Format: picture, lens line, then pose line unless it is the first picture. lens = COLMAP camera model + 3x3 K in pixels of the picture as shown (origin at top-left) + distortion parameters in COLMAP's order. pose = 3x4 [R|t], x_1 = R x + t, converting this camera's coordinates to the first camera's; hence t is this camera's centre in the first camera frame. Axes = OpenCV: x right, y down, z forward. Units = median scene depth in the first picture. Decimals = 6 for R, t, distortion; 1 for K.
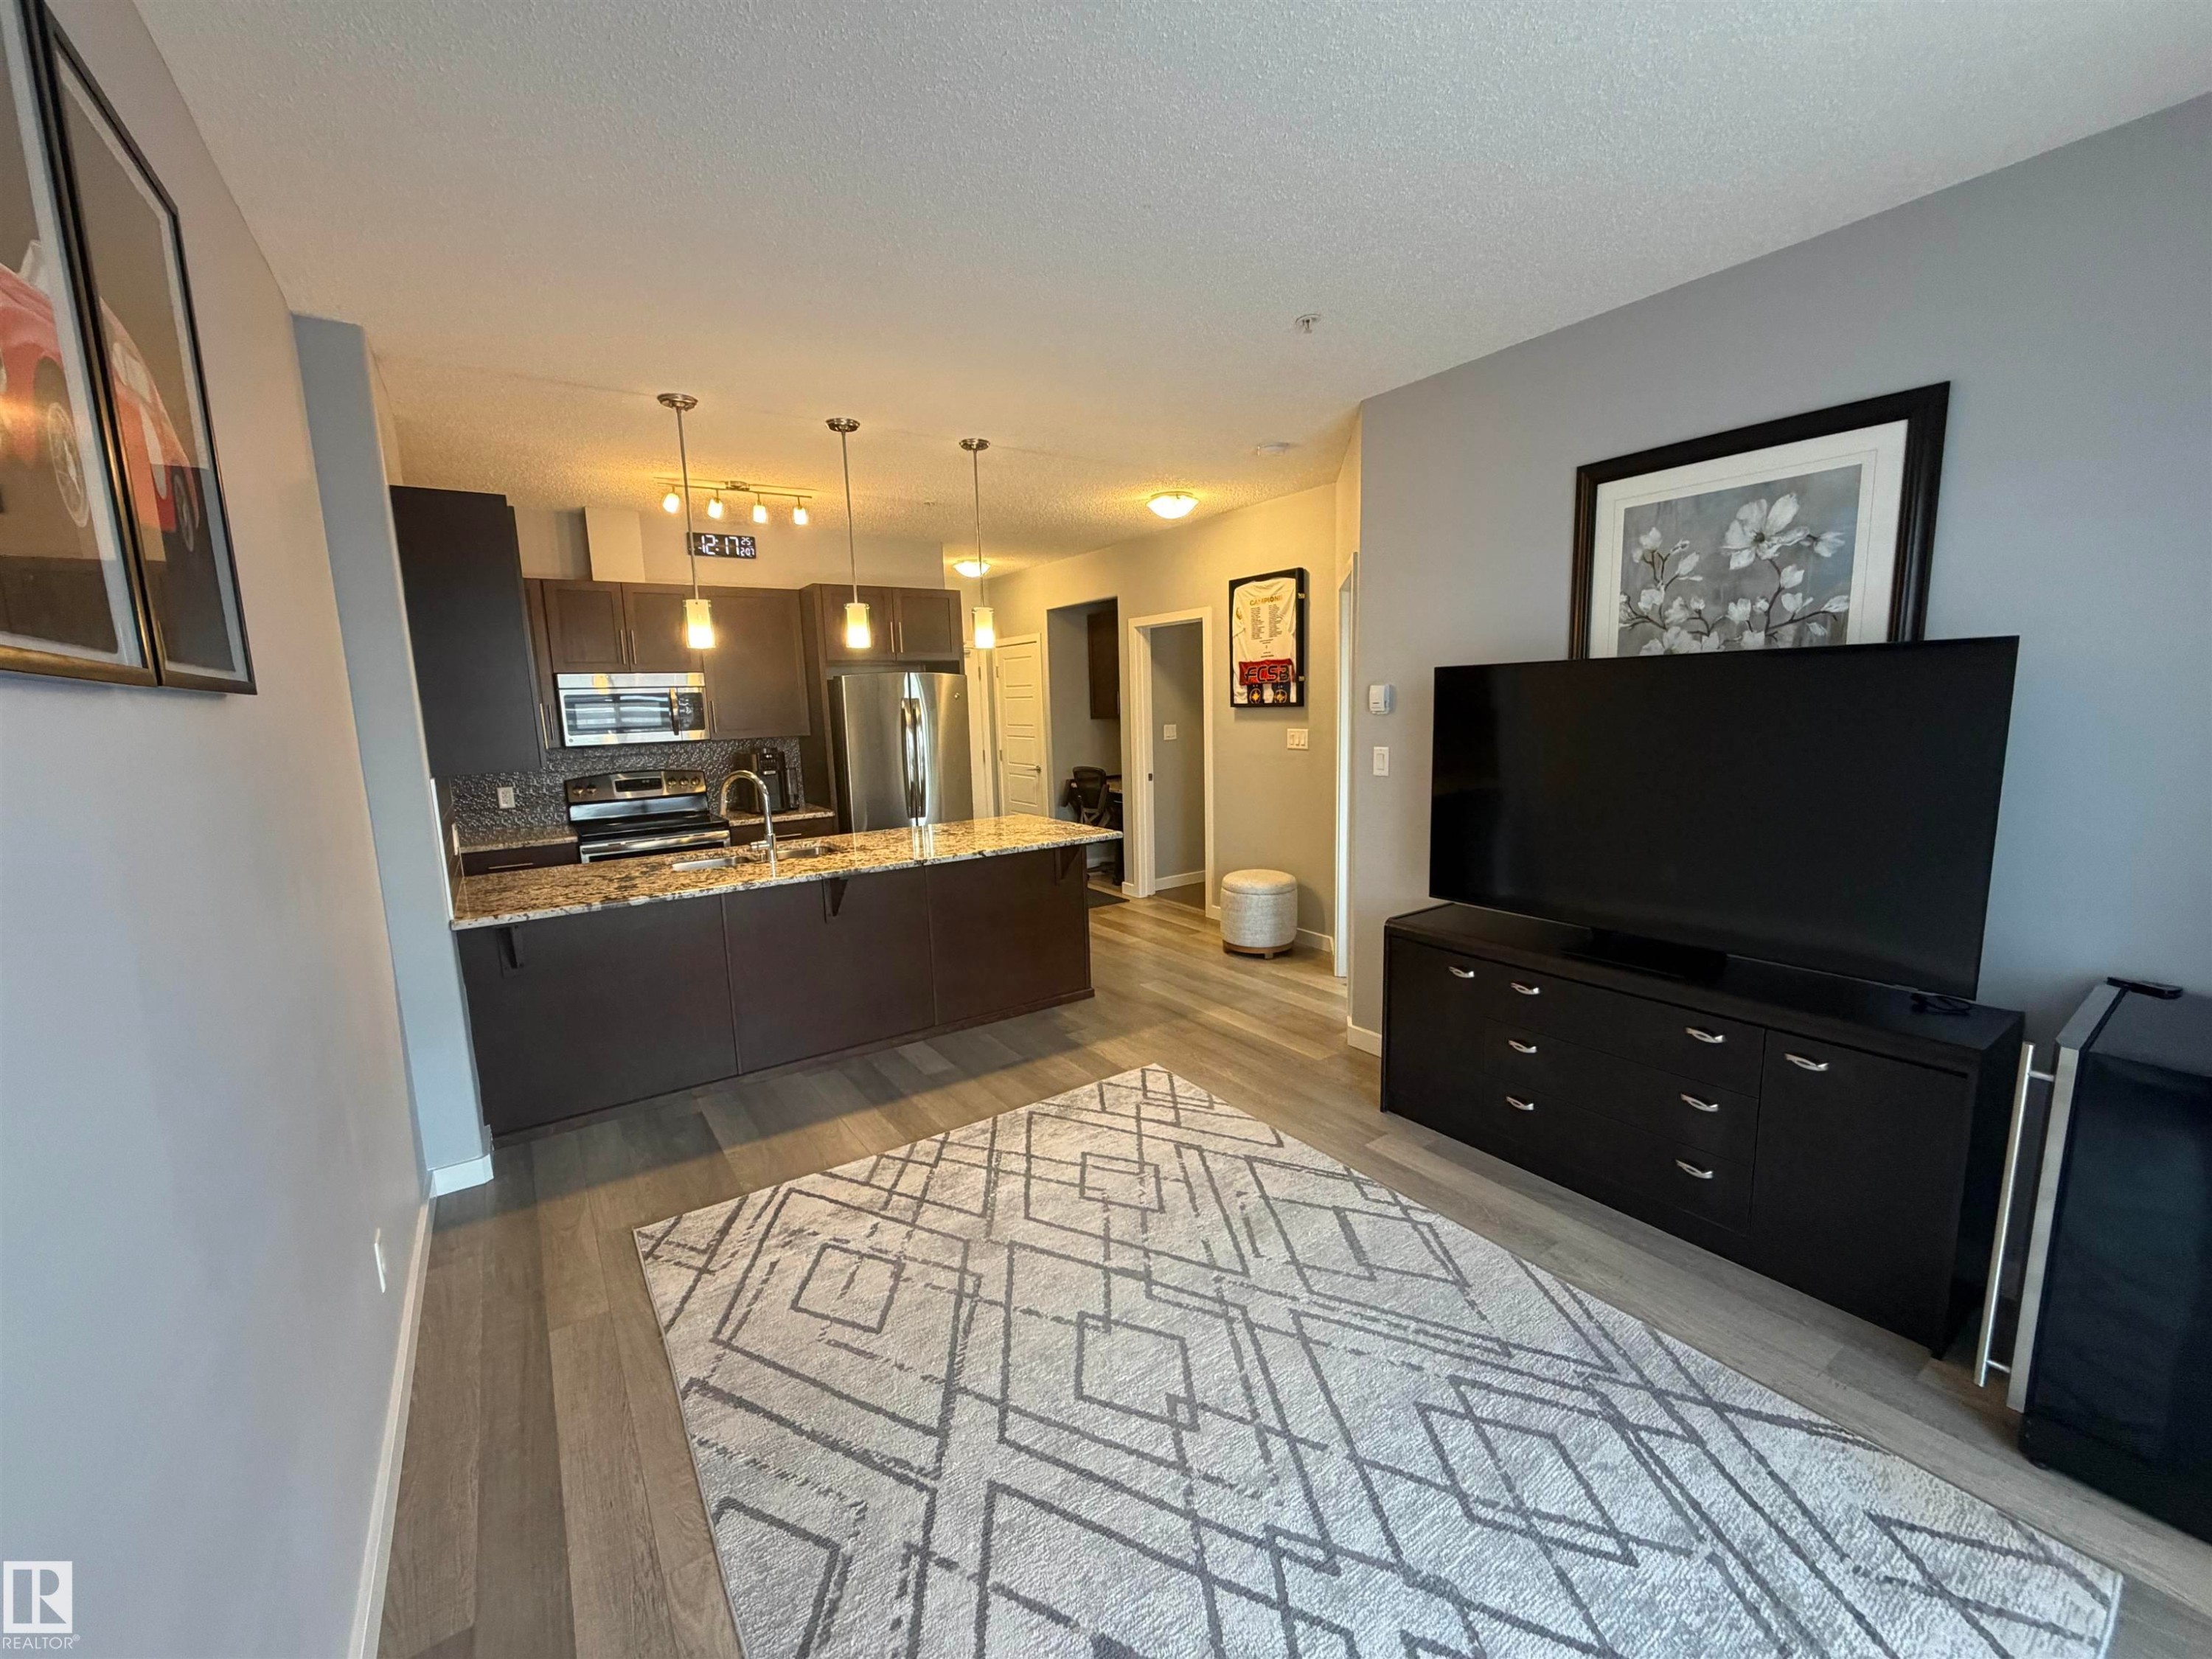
lens RADIAL K [[880.6, 0, 1099.1], [0, 880.6, 834.1], [0, 0, 1]] dist [0.001543, -0.000192]
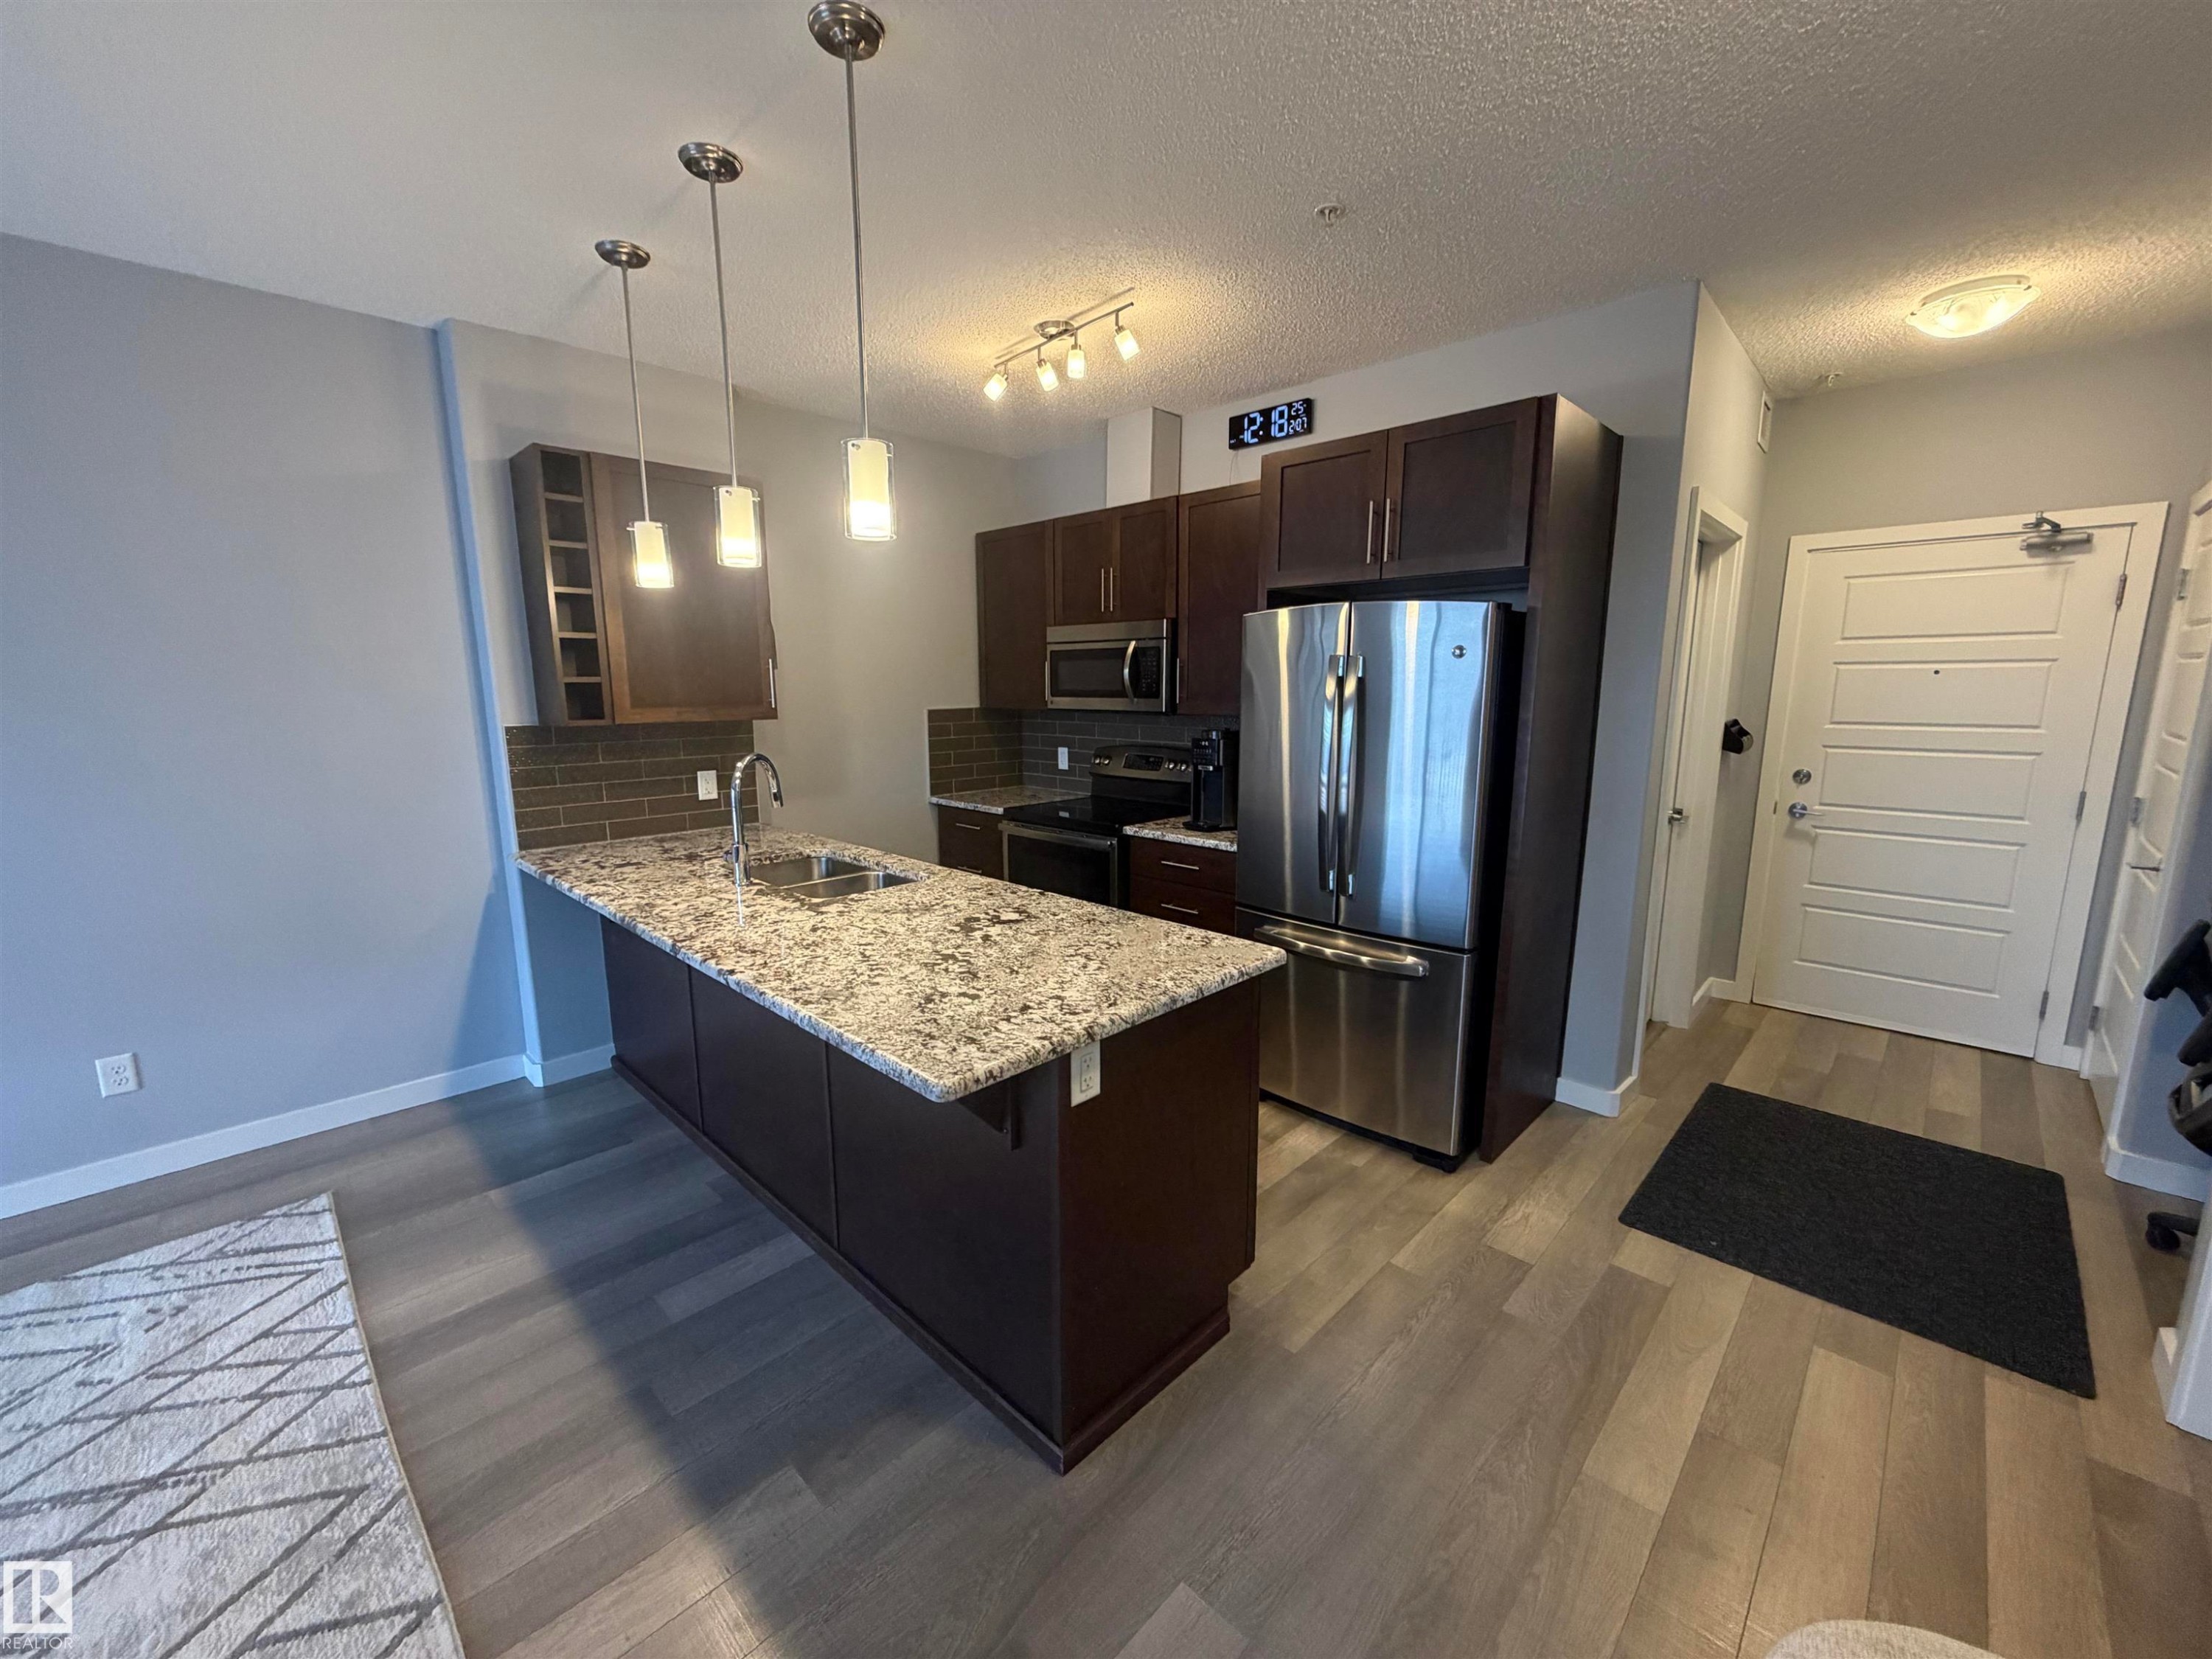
lens RADIAL K [[880.6, 0, 1099.1], [0, 880.6, 834.1], [0, 0, 1]] dist [0.001543, -0.000192]
pose [[0.198785, 0.197694, -0.959897, 0.495975], [-0.152826, 0.973715, 0.168891, -0.233548], [0.968054, 0.113124, 0.223773, 1.504726]]
